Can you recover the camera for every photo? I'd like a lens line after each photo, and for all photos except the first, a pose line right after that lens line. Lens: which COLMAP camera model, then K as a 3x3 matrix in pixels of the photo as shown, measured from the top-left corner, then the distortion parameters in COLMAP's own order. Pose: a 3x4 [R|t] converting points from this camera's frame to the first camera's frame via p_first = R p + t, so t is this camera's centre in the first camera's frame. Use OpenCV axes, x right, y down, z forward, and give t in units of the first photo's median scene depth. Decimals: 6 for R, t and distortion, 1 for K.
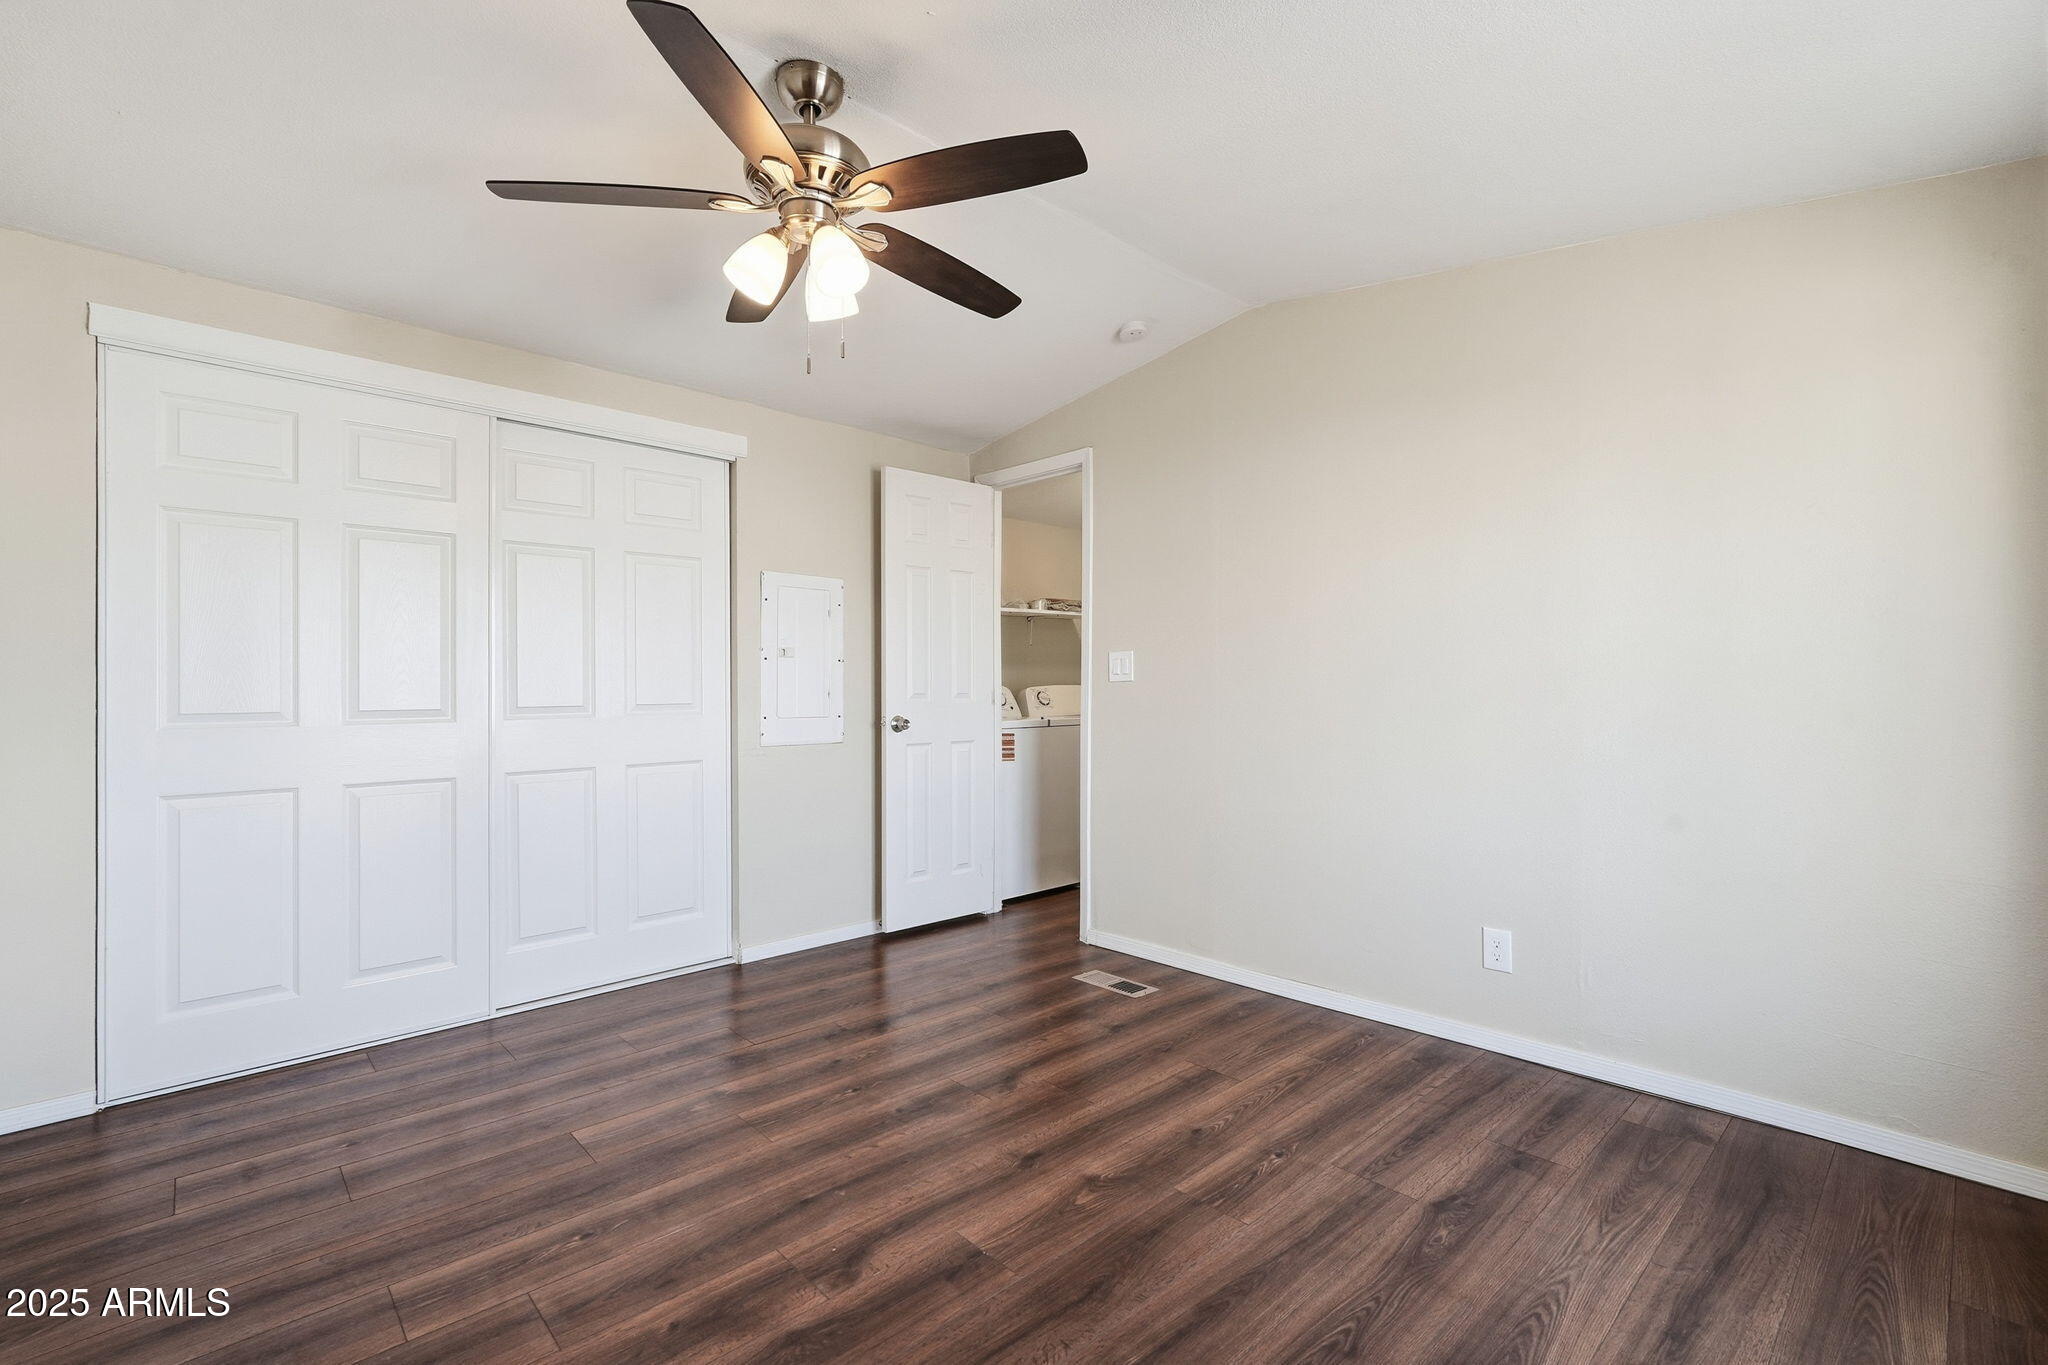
lens RADIAL K [[913.4, 0, 1028.9], [0, 913.4, 699.2], [0, 0, 1]] dist [0.002387, 0.001540]
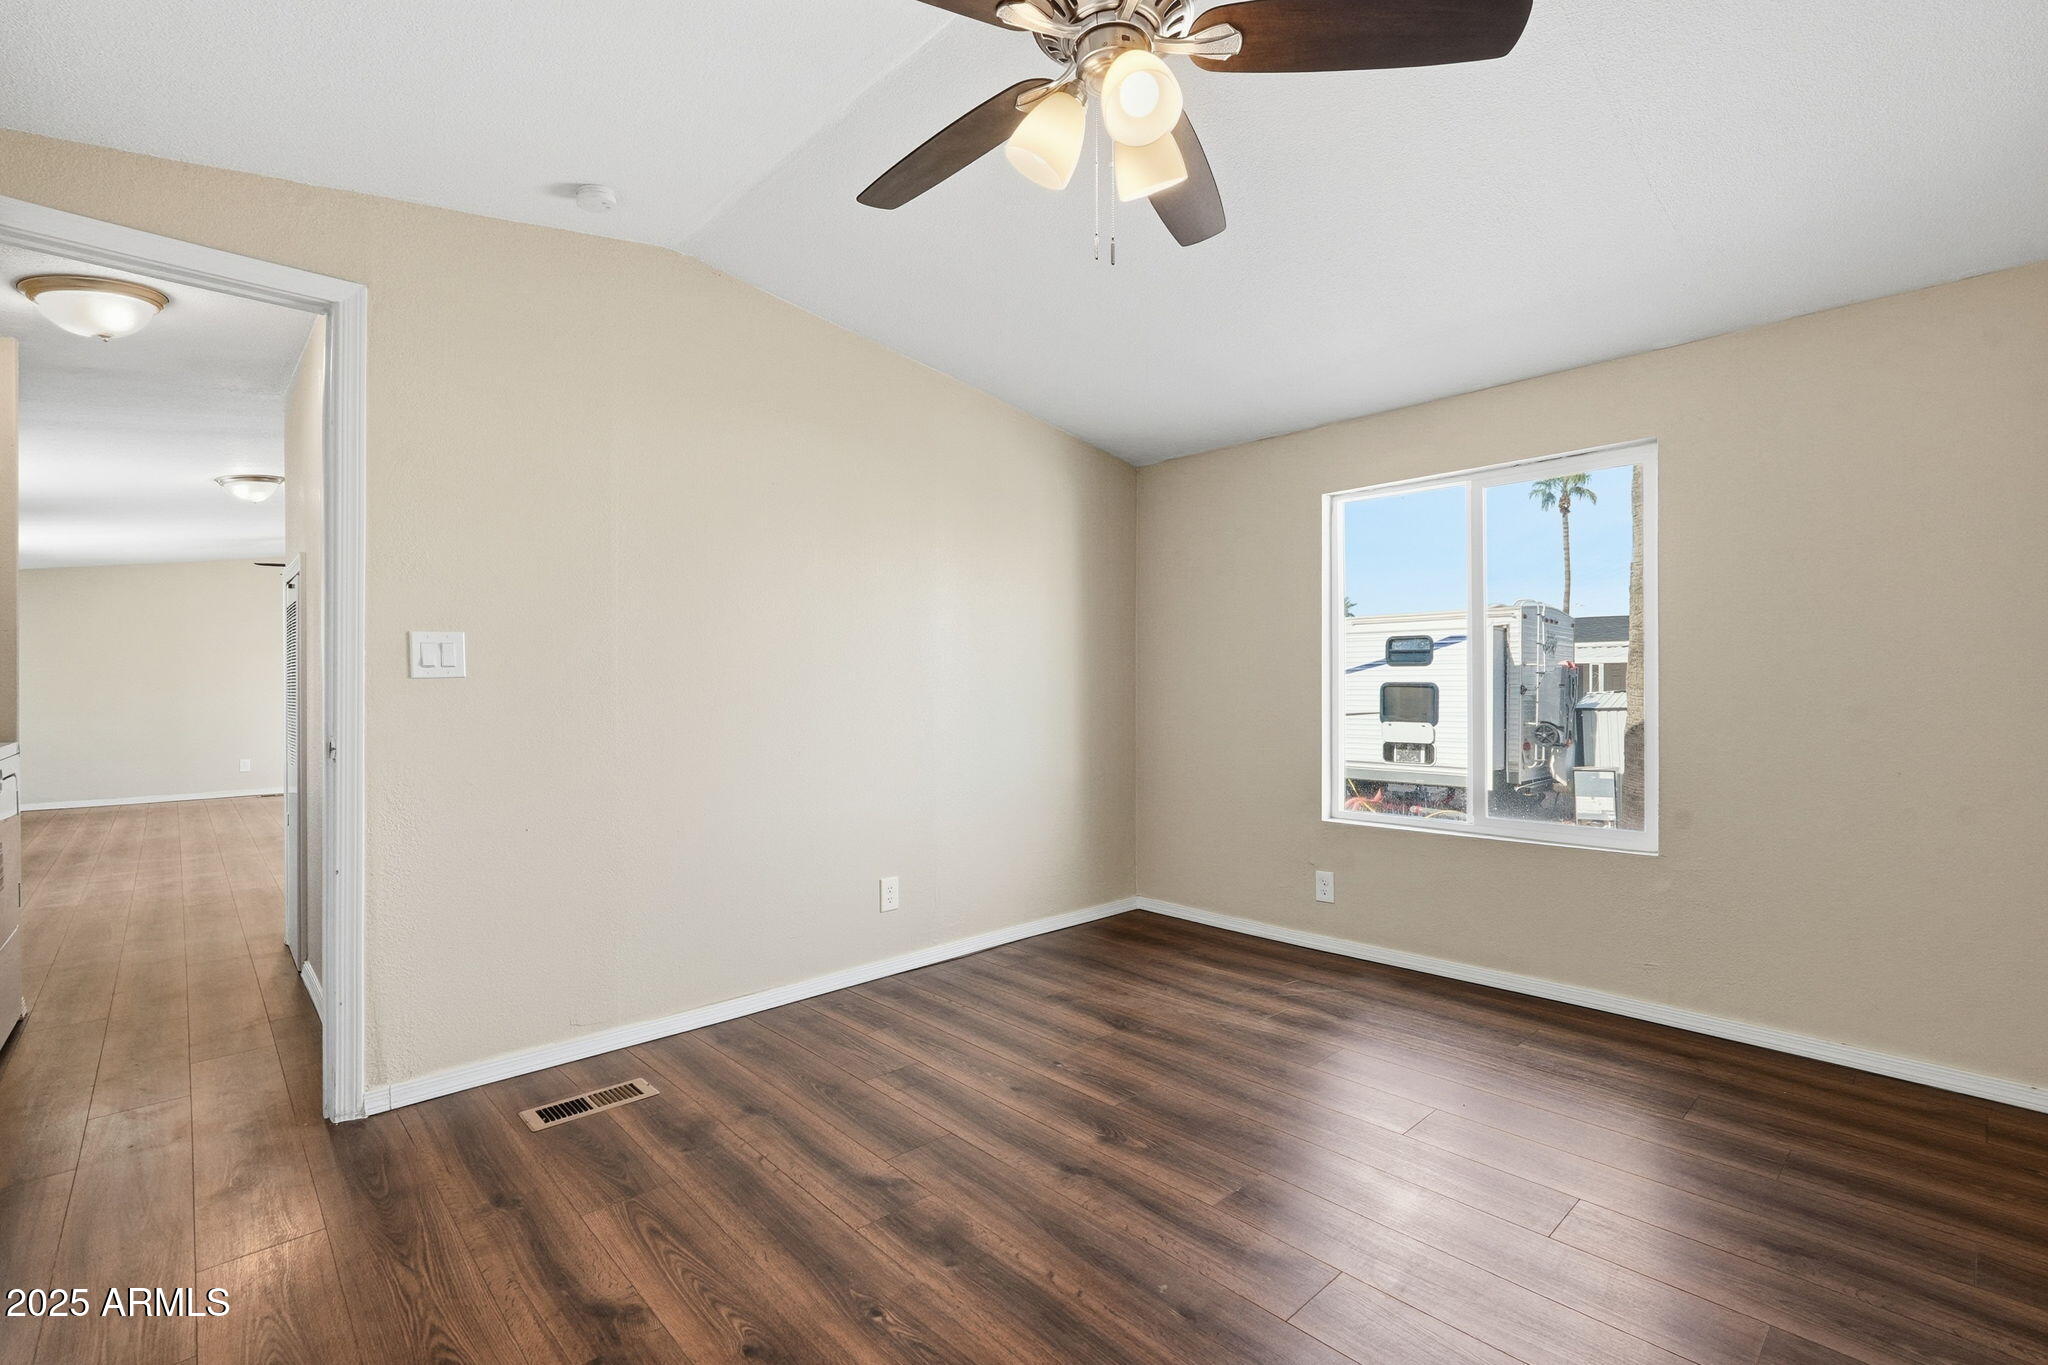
lens RADIAL K [[913.4, 0, 1020.0], [0, 913.4, 666.9], [0, 0, 1]] dist [0.002387, 0.001540]
pose [[0.015091, 0.028297, 0.999486, -0.726722], [0.020642, 0.999378, -0.028606, 0.004759], [-0.999673, 0.021064, 0.014497, 0.776000]]
